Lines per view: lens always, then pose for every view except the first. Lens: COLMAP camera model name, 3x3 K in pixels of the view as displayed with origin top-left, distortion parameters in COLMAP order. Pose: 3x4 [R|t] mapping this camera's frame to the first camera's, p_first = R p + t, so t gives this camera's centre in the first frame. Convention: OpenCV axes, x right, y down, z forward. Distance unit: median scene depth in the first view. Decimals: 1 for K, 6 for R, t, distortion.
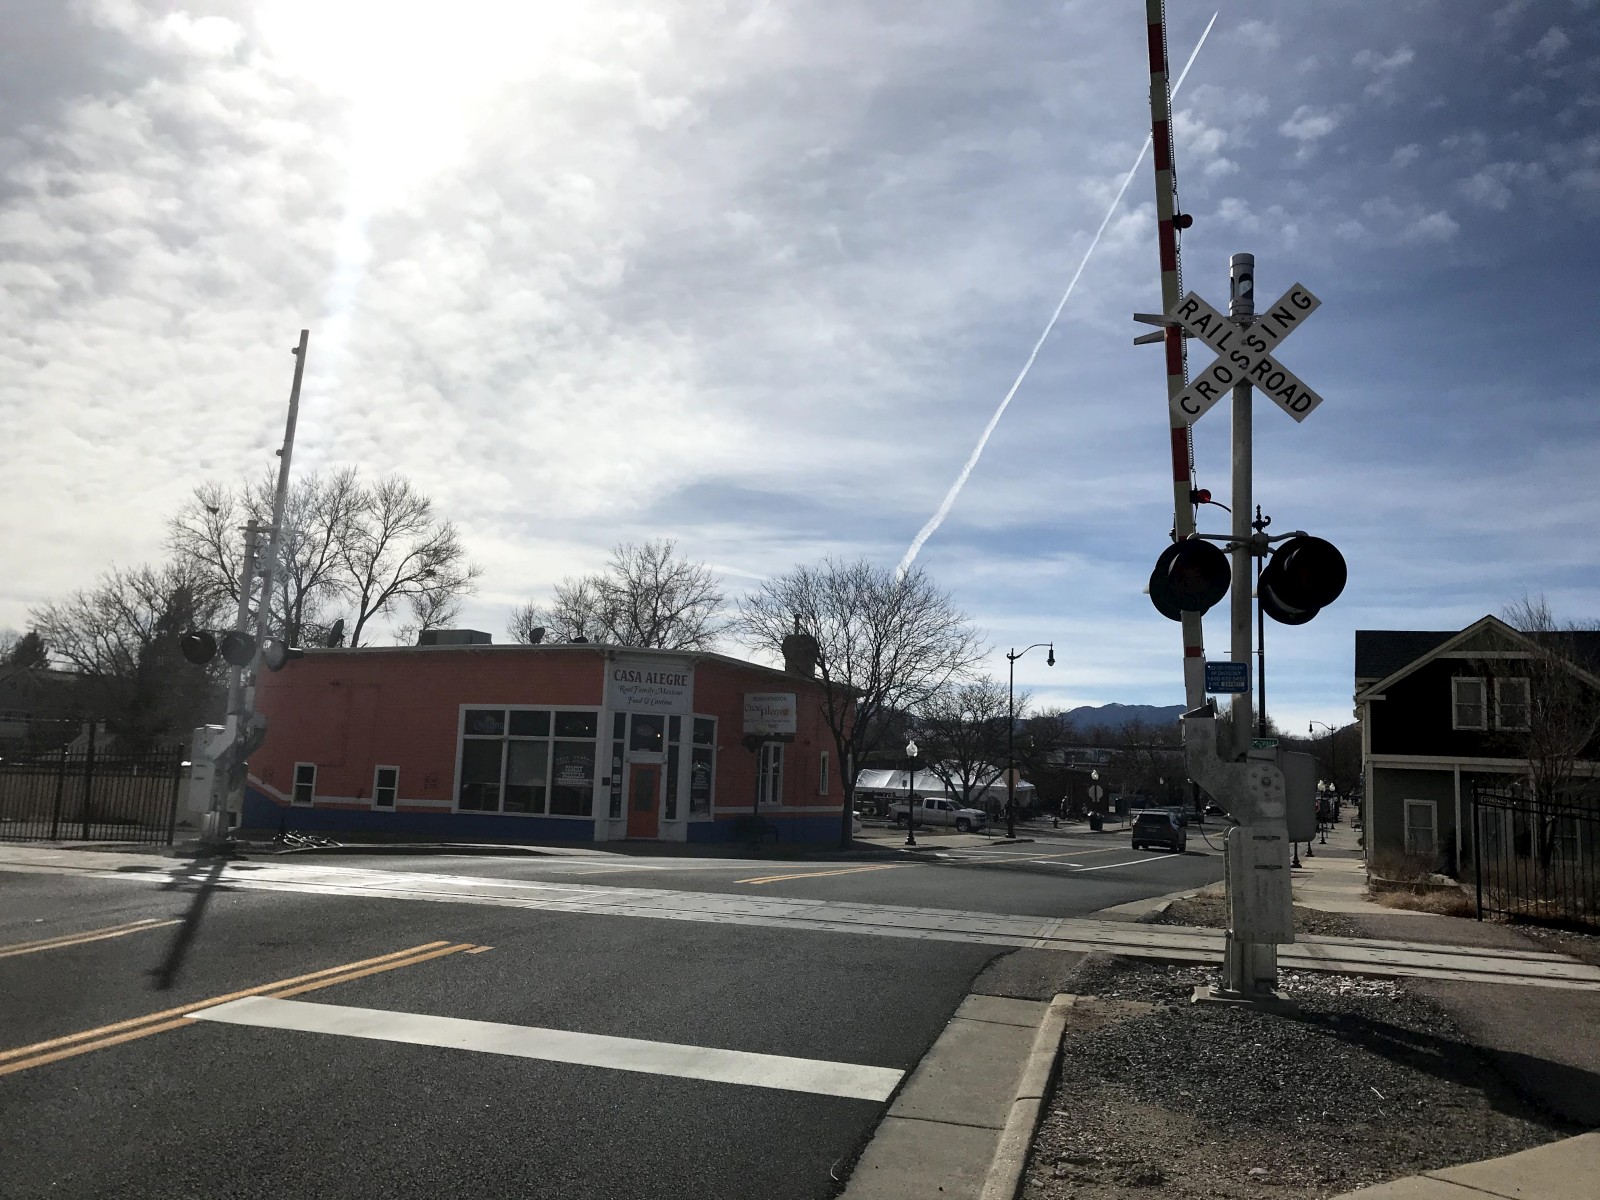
lens RADIAL K [[1342.2, 0, 797.3], [0, 1342.2, 575.2], [0, 0, 1]] dist [0.064425, -0.083160]
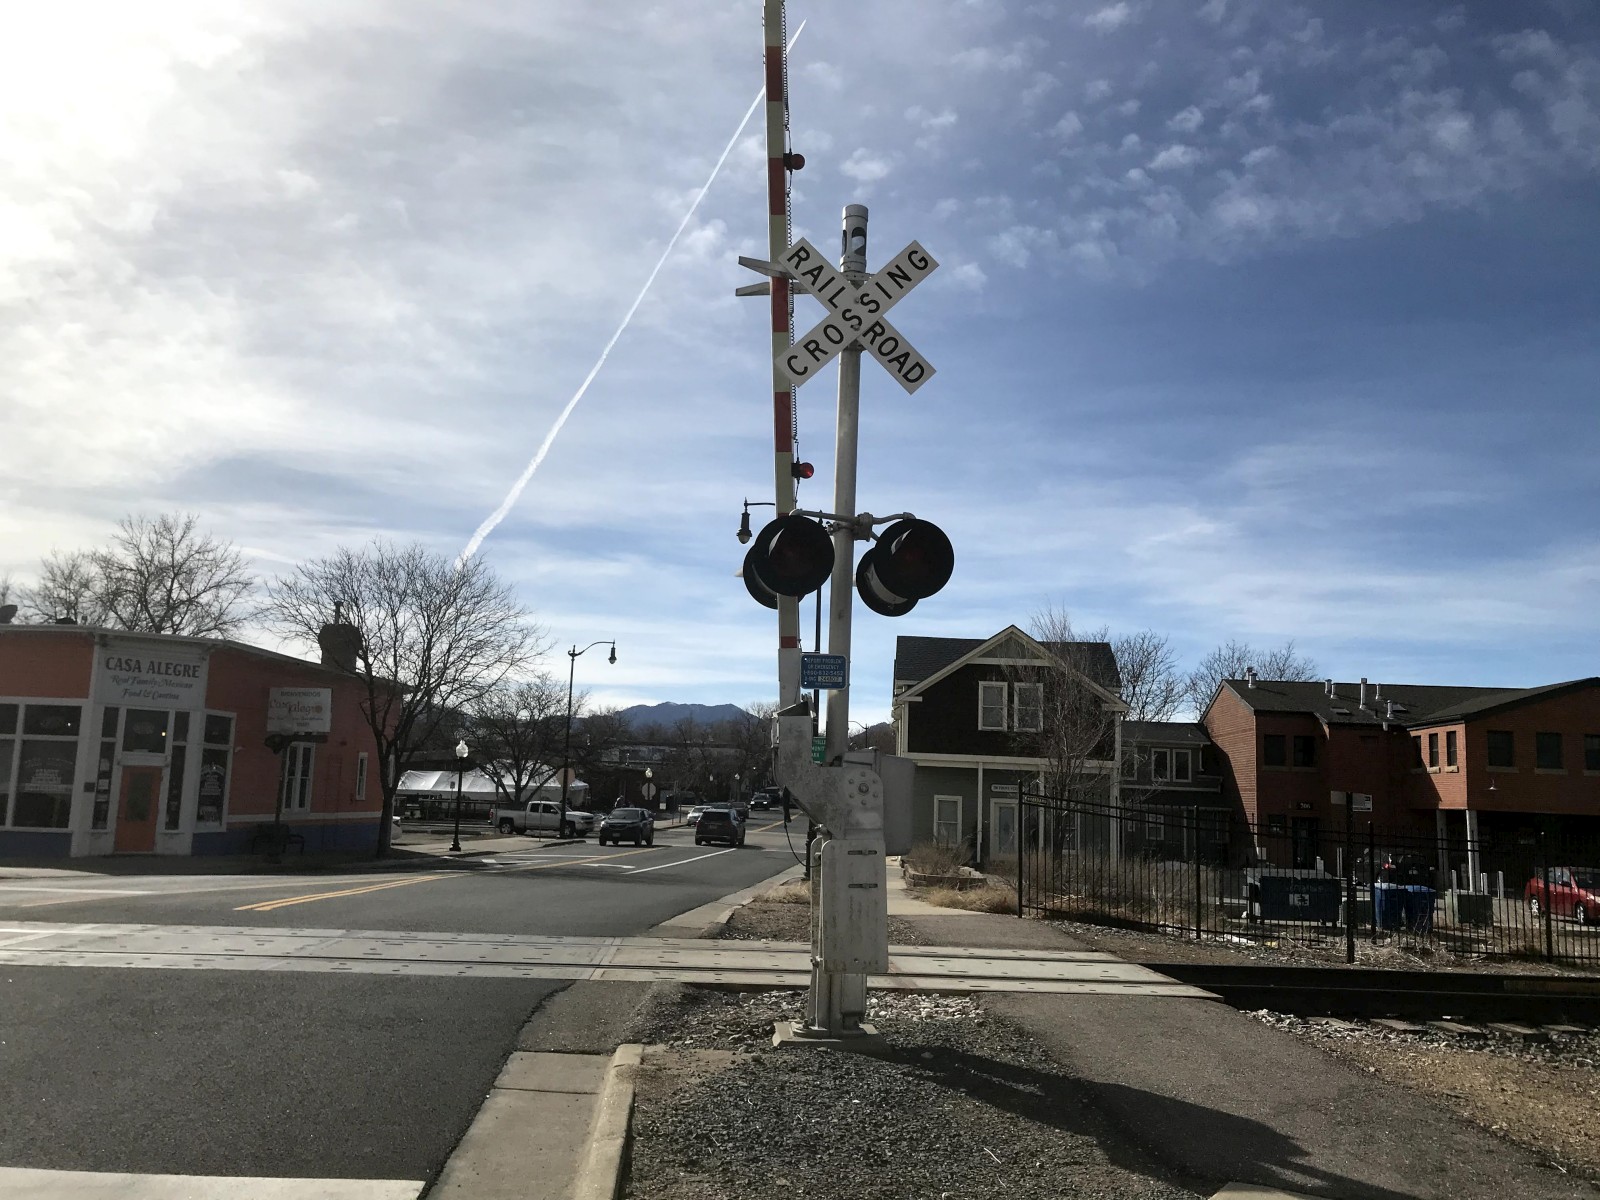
lens RADIAL K [[1342.2, 0, 798.6], [0, 1342.2, 586.7], [0, 0, 1]] dist [0.064425, -0.083160]
pose [[0.947058, 0.040708, 0.318471, 0.005099], [-0.043650, 0.999045, 0.002104, 0.005438], [-0.318081, -0.015894, 0.947930, 0.049936]]
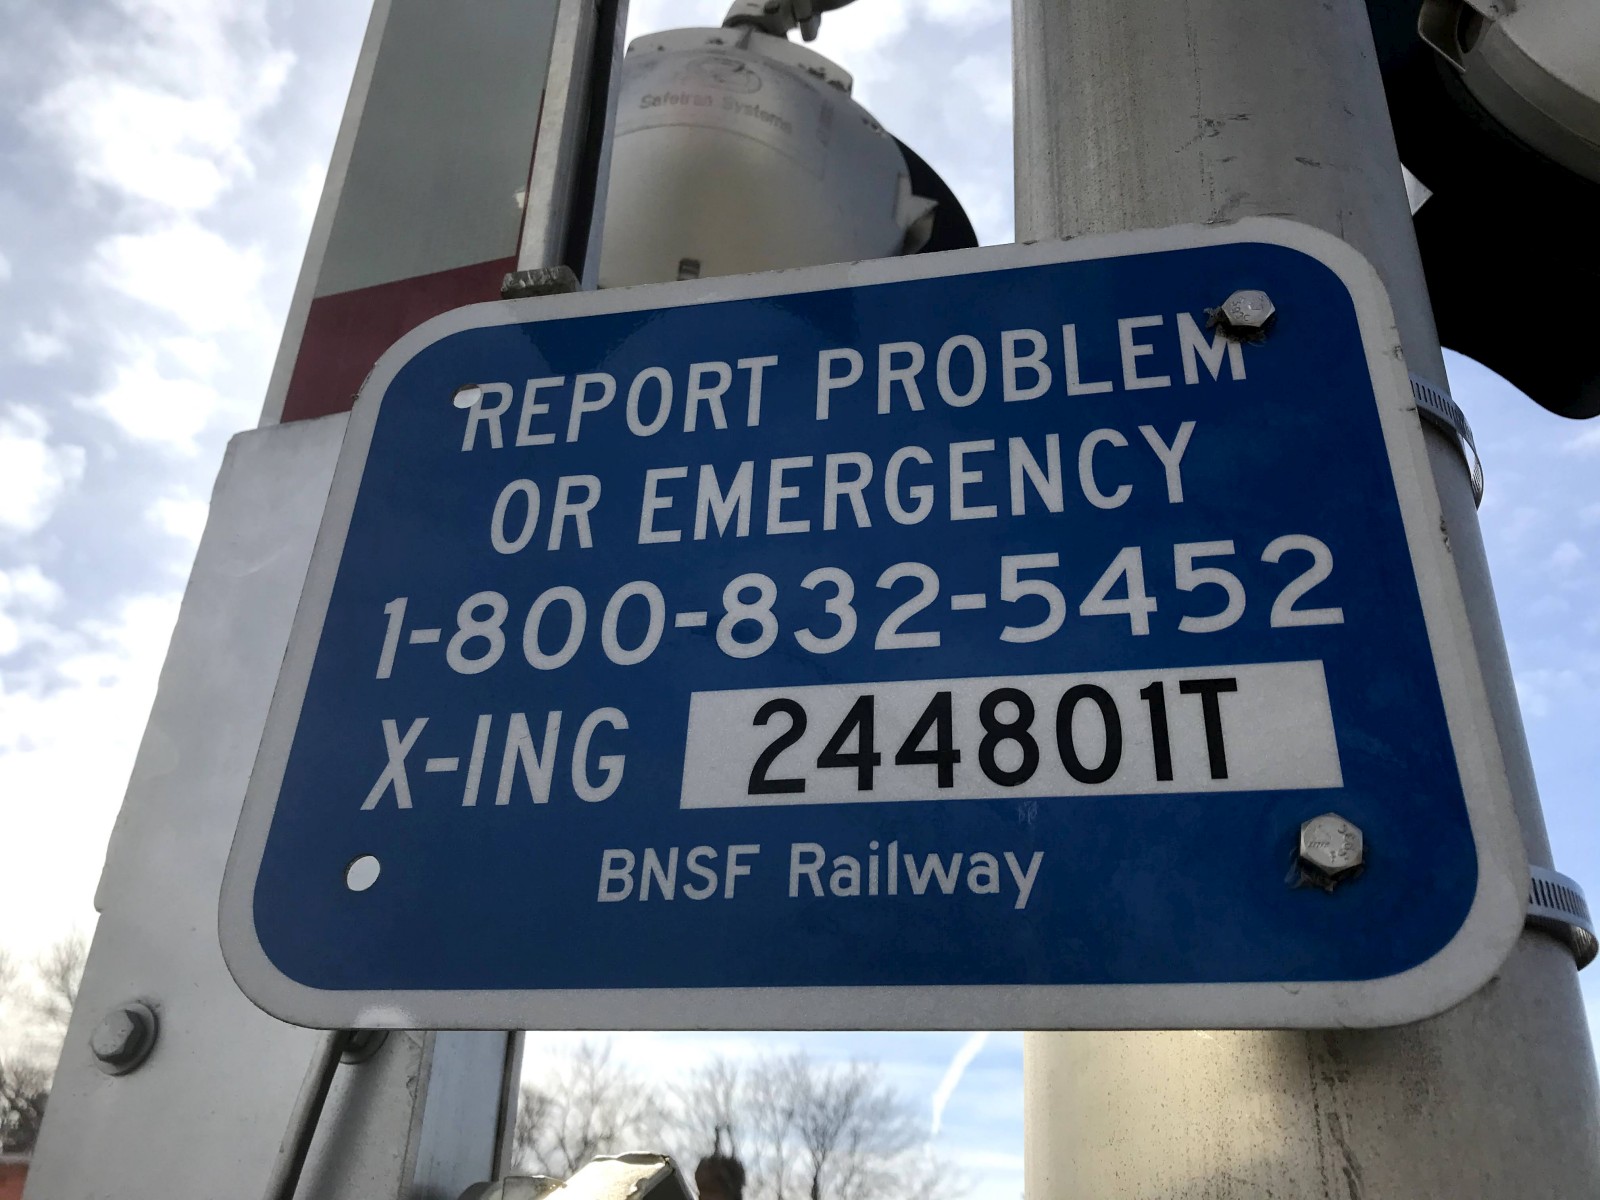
lens RADIAL K [[1342.2, 0, 814.3], [0, 1342.2, 592.0], [0, 0, 1]] dist [0.064425, -0.083160]
pose [[0.999599, 0.014972, -0.024049, 0.103407], [-0.022542, 0.934544, -0.355133, 0.026669], [0.017157, 0.355532, 0.934506, 0.303694]]
